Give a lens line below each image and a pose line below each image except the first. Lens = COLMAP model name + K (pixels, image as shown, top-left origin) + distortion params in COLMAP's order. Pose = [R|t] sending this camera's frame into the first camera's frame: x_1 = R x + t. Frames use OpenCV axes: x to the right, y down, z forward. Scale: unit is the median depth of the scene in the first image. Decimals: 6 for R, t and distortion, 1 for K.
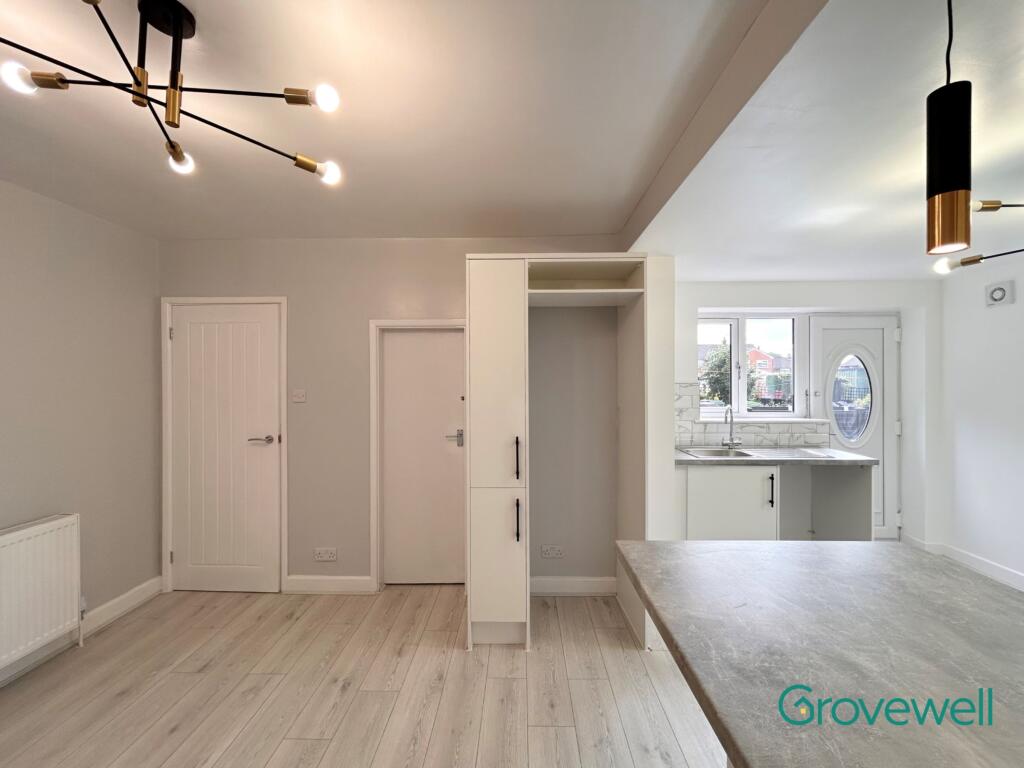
lens RADIAL K [[419.4, 0, 511.5], [0, 419.4, 381.8], [0, 0, 1]] dist [-0.004124, 0.002644]
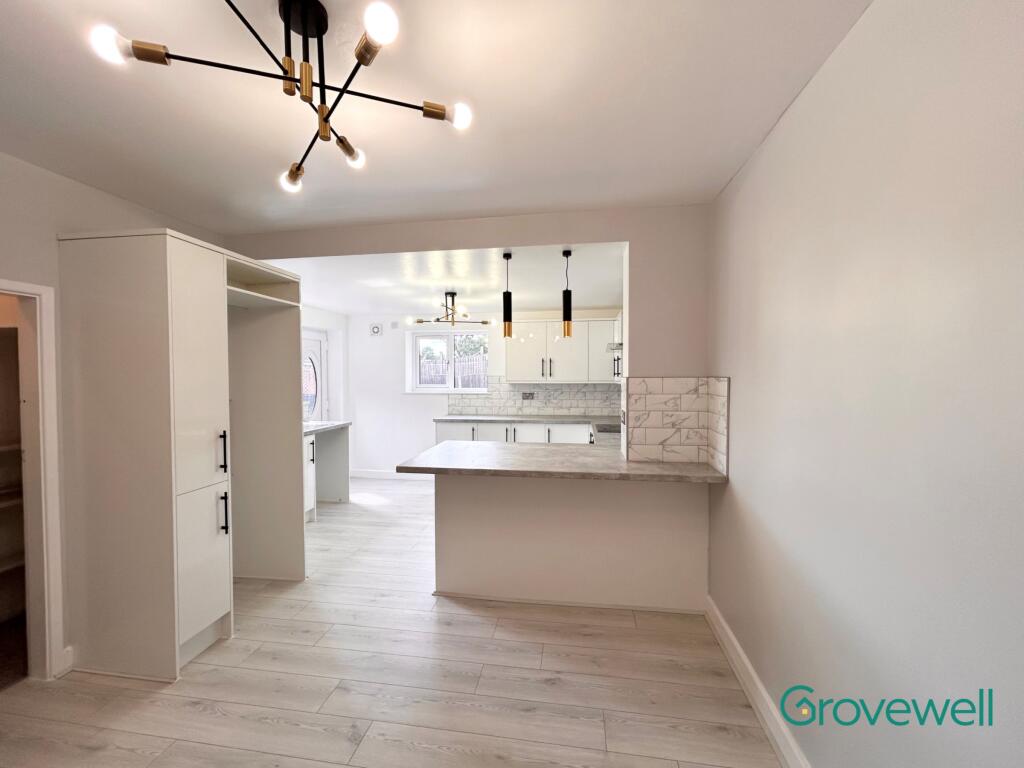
lens RADIAL K [[419.4, 0, 514.0], [0, 419.4, 383.5], [0, 0, 1]] dist [-0.004124, 0.002644]
pose [[0.119567, -0.022023, 0.992582, -0.736832], [0.005379, 0.999754, 0.021534, -0.000522], [-0.992812, 0.002764, 0.119656, 0.155589]]
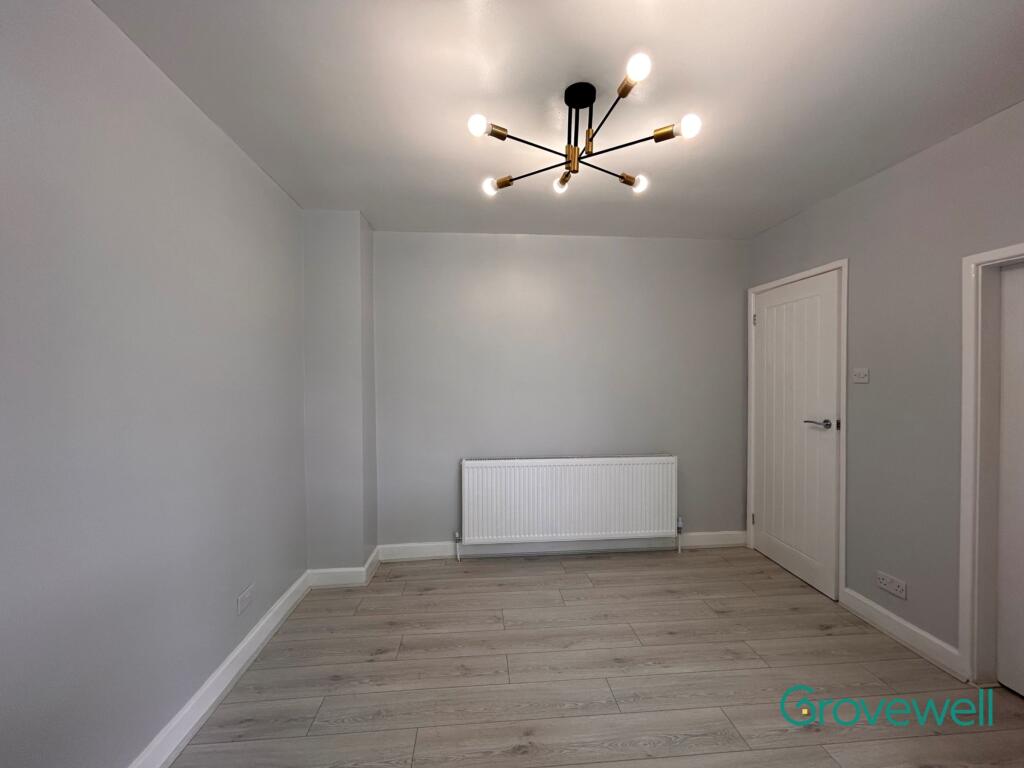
lens RADIAL K [[419.4, 0, 514.4], [0, 419.4, 382.1], [0, 0, 1]] dist [-0.004124, 0.002644]
pose [[0.111412, 0.014282, -0.993672, 0.241931], [-0.000131, 0.999897, 0.014357, 0.036676], [0.993774, -0.001470, 0.111402, 0.248953]]
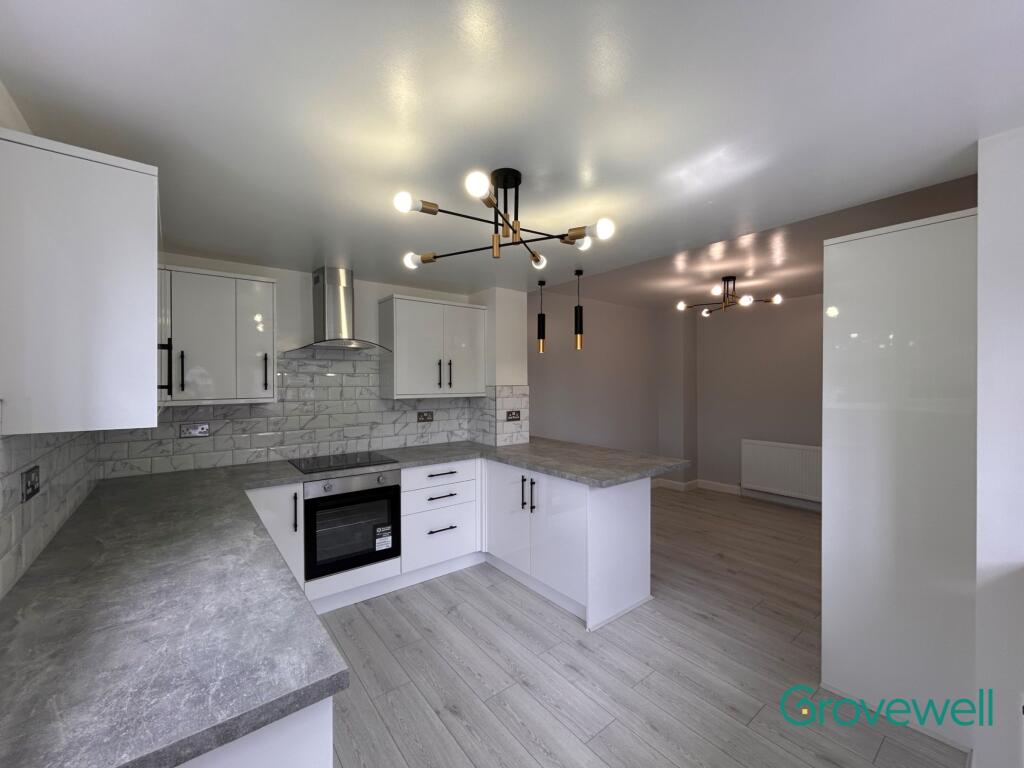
lens RADIAL K [[419.4, 0, 522.5], [0, 419.4, 382.5], [0, 0, 1]] dist [-0.004124, 0.002644]
pose [[-0.761735, -0.000081, -0.647889, 1.146858], [0.001084, 0.999998, -0.001400, -0.001646], [0.647888, -0.001768, -0.761734, 1.048641]]
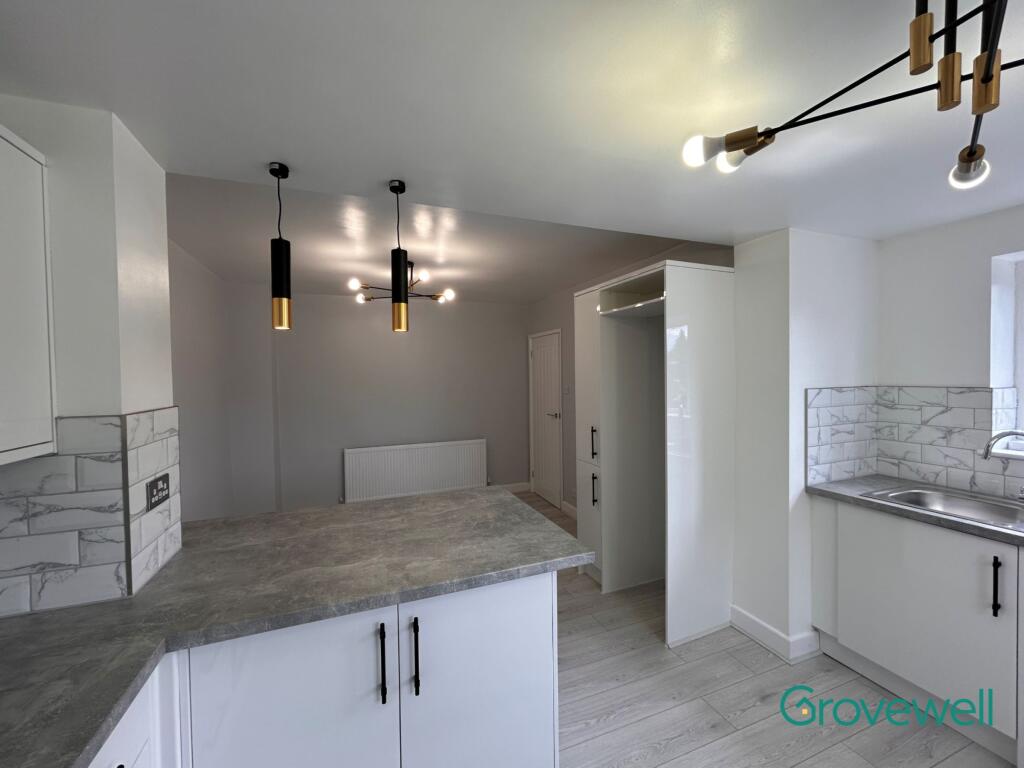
lens RADIAL K [[419.4, 0, 518.3], [0, 419.4, 383.1], [0, 0, 1]] dist [-0.004124, 0.002644]
pose [[0.396317, 0.015382, -0.917985, 0.922000], [0.011443, 0.999699, 0.021692, -0.029869], [0.918042, -0.019102, 0.396022, 0.215944]]
